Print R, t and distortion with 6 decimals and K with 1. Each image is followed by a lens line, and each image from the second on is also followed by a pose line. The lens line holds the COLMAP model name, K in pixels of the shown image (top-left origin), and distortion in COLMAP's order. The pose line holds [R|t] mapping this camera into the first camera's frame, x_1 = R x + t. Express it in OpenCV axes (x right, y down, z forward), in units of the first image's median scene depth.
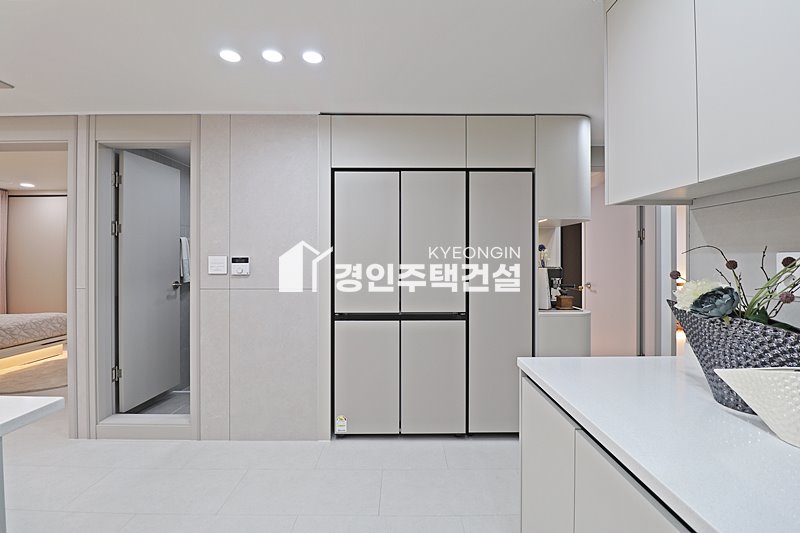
lens RADIAL K [[369.3, 0, 405.5], [0, 369.3, 256.6], [0, 0, 1]] dist [-0.007624, -0.009694]
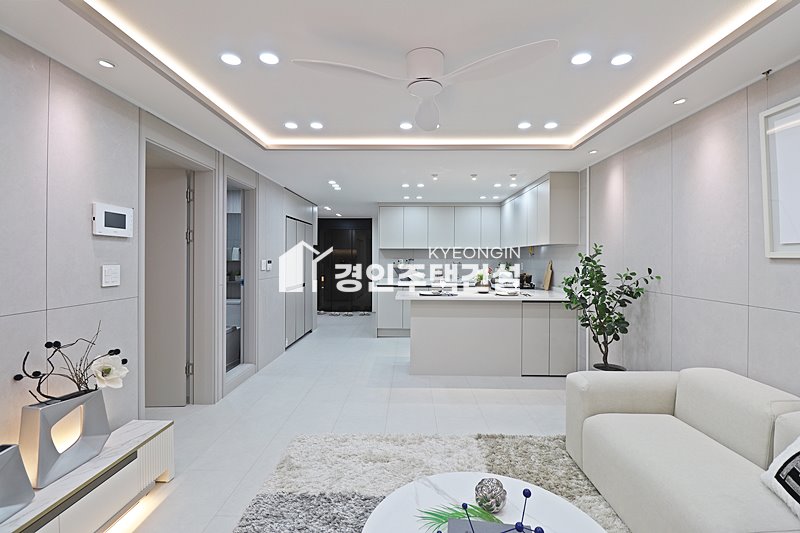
lens RADIAL K [[369.3, 0, 403.0], [0, 369.3, 258.4], [0, 0, 1]] dist [-0.007624, -0.009694]
pose [[0.038584, -0.001209, 0.999255, -2.072268], [-0.003335, 0.999994, 0.001339, -0.011562], [-0.999250, -0.003384, 0.038580, 0.275788]]
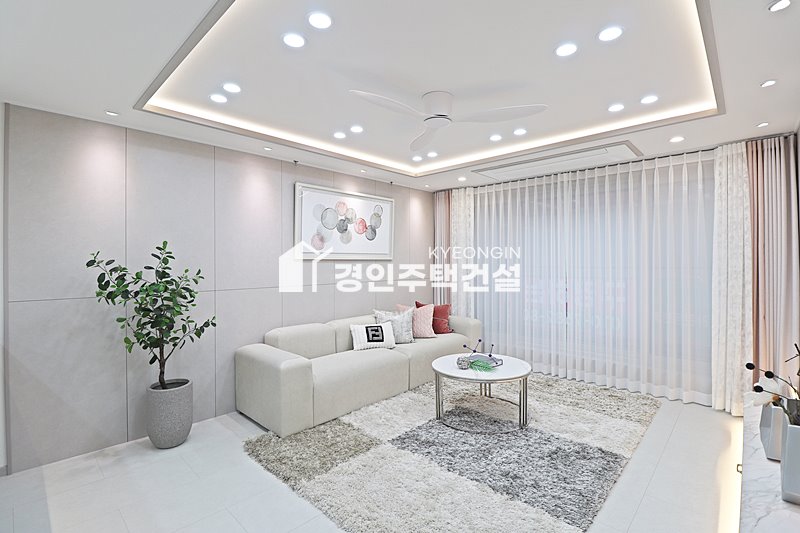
lens RADIAL K [[369.3, 0, 402.6], [0, 369.3, 262.0], [0, 0, 1]] dist [-0.007624, -0.009694]
pose [[-0.695124, 0.003702, -0.718881, -0.663751], [0.004306, 0.999990, 0.000986, -0.004006], [0.718877, -0.002410, -0.695133, 0.814382]]
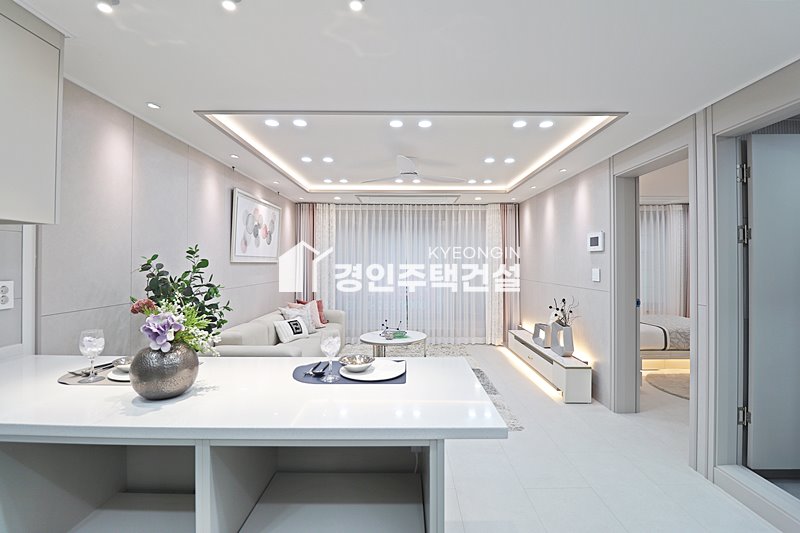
lens RADIAL K [[369.3, 0, 409.6], [0, 369.3, 257.9], [0, 0, 1]] dist [-0.007624, -0.009694]
pose [[-0.006766, -0.012838, -0.999895, 0.010406], [-0.001841, 0.999916, -0.012825, -0.013961], [0.999975, 0.001754, -0.006789, 0.274510]]
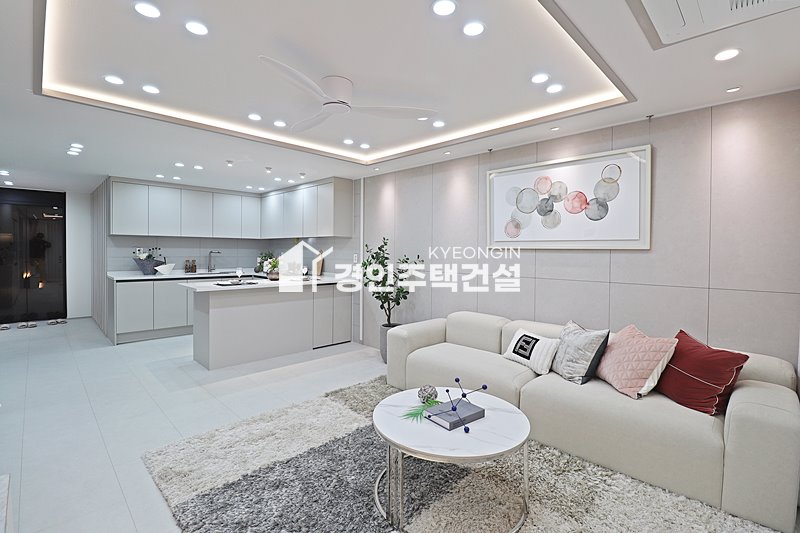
lens RADIAL K [[369.3, 0, 406.9], [0, 369.3, 257.0], [0, 0, 1]] dist [-0.007624, -0.009694]
pose [[-0.698969, -0.019558, 0.714885, -2.106676], [-0.009628, 0.999793, 0.017940, -0.004142], [-0.715087, 0.005656, -0.699012, 0.752865]]
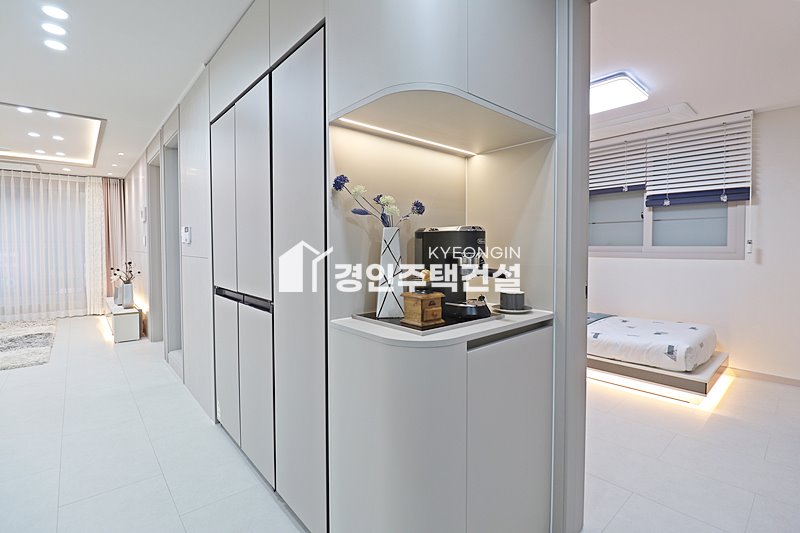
lens RADIAL K [[369.3, 0, 401.0], [0, 369.3, 256.4], [0, 0, 1]] dist [-0.007624, -0.009694]
pose [[0.650705, 0.020108, -0.759064, 0.707072], [-0.001198, 0.999675, 0.025455, 0.057555], [0.759329, -0.015654, 0.650518, 0.727344]]
